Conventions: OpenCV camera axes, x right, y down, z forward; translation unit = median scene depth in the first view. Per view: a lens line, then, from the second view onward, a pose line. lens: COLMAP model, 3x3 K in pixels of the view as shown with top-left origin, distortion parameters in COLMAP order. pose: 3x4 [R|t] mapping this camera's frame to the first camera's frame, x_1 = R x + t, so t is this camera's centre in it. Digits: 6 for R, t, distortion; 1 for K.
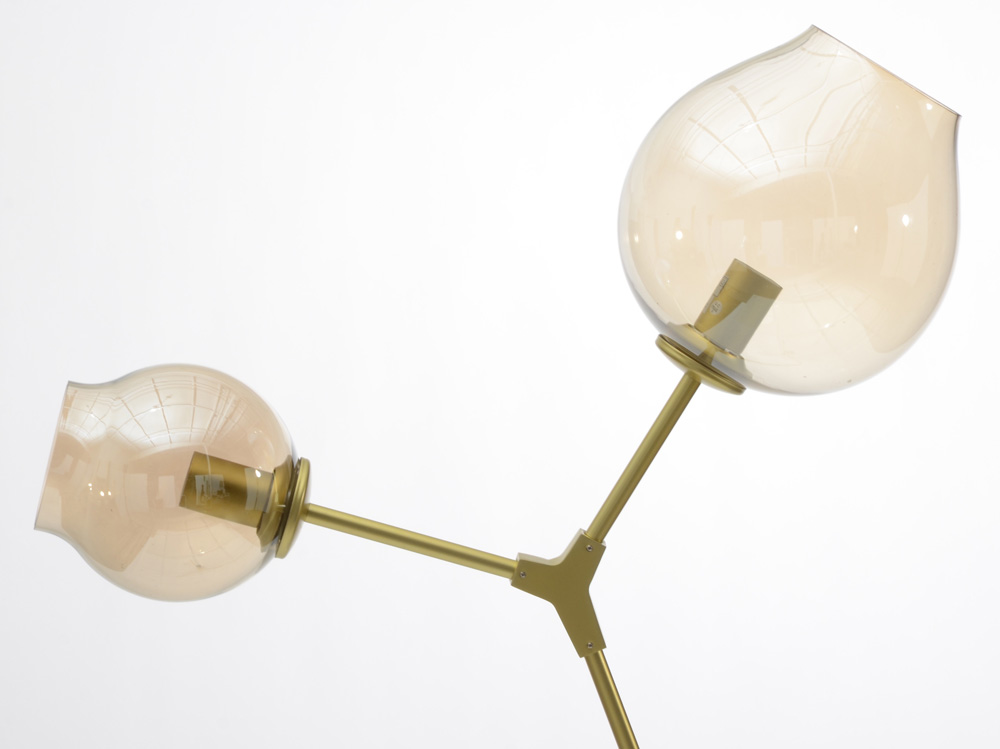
lens RADIAL K [[4588.7, 0, 500.0], [0, 4588.7, 374.5], [0, 0, 1]] dist [0.266153, 0.668906]
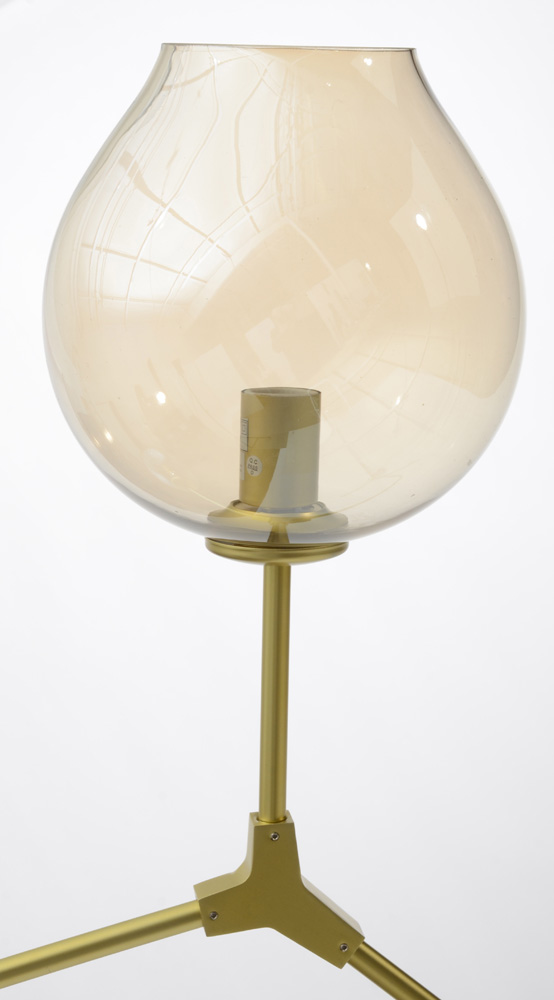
lens RADIAL K [[2765.0, 0, 277.0], [0, 2765.0, 500.0], [0, 0, 1]] dist [0.063045, 0.177058]
pose [[0.857315, -0.514183, -0.025062, 0.057988], [0.513846, 0.851773, 0.102200, -0.051479], [-0.031202, -0.100495, 0.994448, 0.579529]]
